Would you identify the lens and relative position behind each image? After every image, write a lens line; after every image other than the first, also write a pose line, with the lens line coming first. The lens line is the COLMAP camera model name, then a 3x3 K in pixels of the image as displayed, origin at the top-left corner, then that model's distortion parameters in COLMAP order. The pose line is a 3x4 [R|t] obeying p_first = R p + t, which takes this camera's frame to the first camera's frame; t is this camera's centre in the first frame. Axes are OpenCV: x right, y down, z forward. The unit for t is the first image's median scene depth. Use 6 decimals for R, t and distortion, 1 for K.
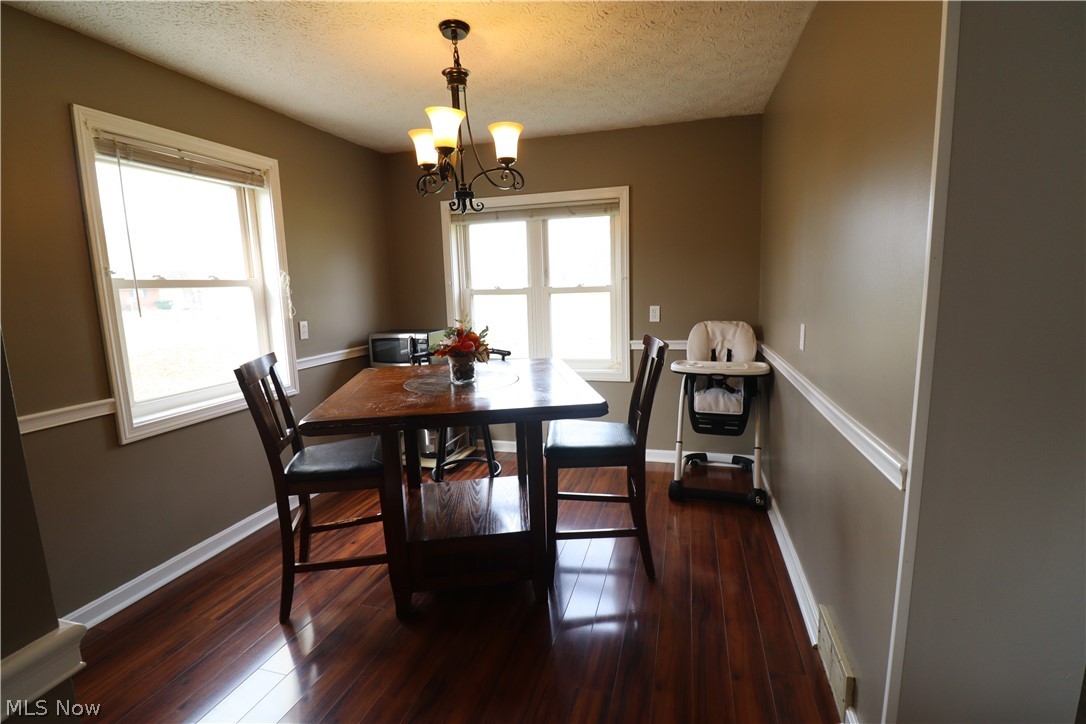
lens RADIAL K [[519.8, 0, 548.6], [0, 519.8, 361.7], [0, 0, 1]] dist [0.023884, 0.000171]
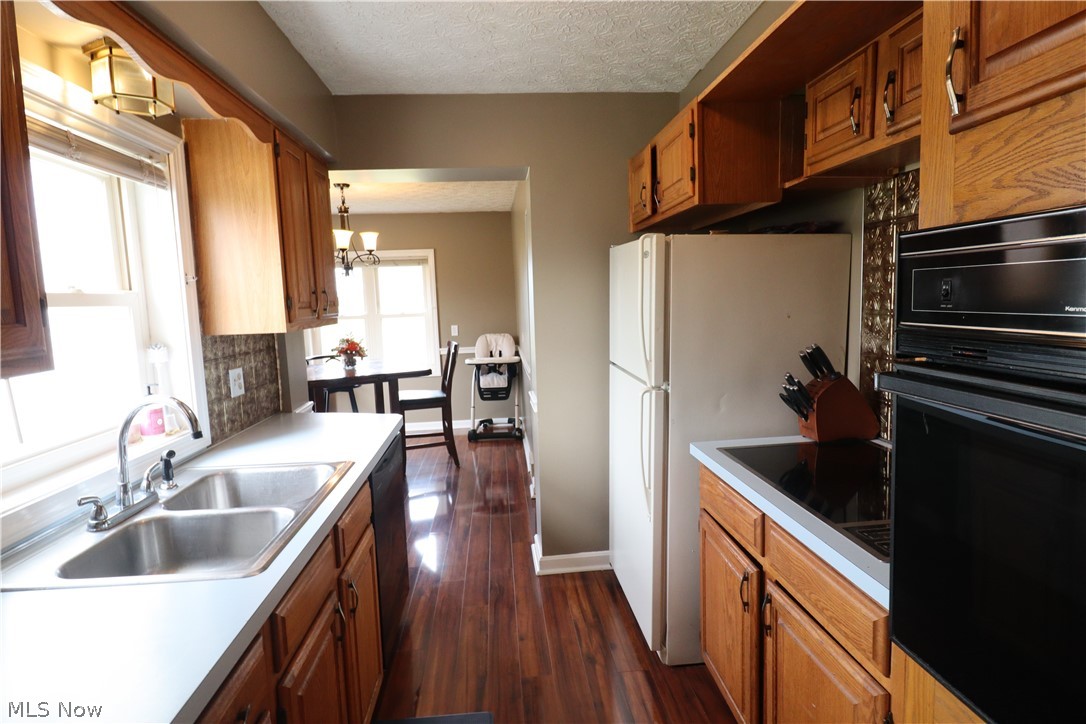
lens RADIAL K [[579.7, 0, 544.1], [0, 579.7, 358.0], [0, 0, 1]] dist [-0.004732, -0.006460]
pose [[0.942846, -0.041791, 0.330598, -0.135521], [0.060419, 0.997100, -0.046268, 0.098589], [-0.327705, 0.063598, 0.942637, -0.809917]]
